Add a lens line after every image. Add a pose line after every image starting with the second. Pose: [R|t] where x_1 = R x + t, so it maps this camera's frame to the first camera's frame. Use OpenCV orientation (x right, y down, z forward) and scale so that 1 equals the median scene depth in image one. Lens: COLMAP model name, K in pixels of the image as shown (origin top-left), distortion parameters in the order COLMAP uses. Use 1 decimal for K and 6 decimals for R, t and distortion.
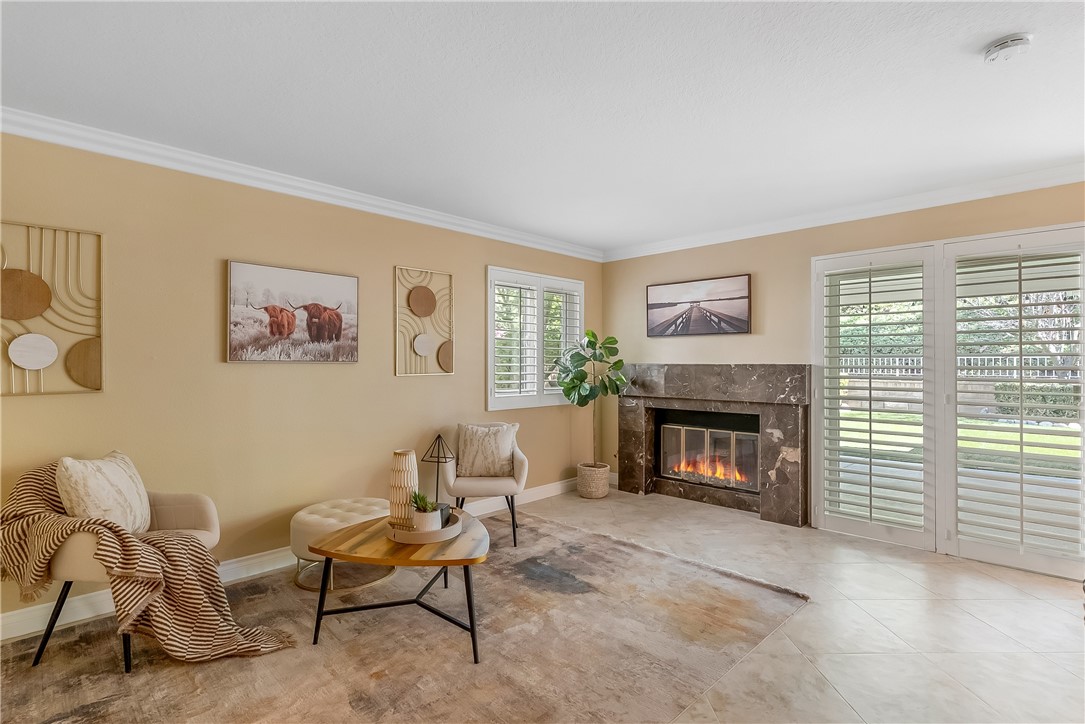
lens RADIAL K [[529.6, 0, 547.0], [0, 529.6, 362.7], [0, 0, 1]] dist [-0.005268, 0.001897]
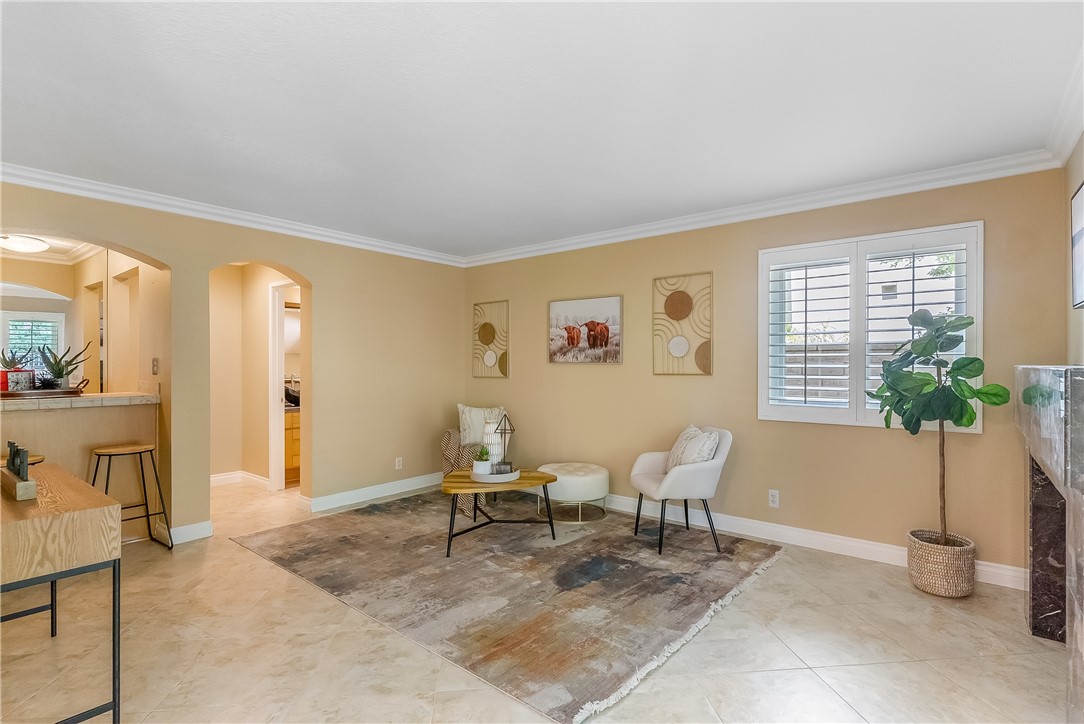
lens RADIAL K [[529.1, 0, 536.6], [0, 529.1, 365.0], [0, 0, 1]] dist [-0.005268, 0.001897]
pose [[0.071127, 0.002880, -0.997463, 0.949473], [0.001058, 0.999995, 0.002962, 0.000080], [0.997467, -0.001266, 0.071124, 0.762096]]
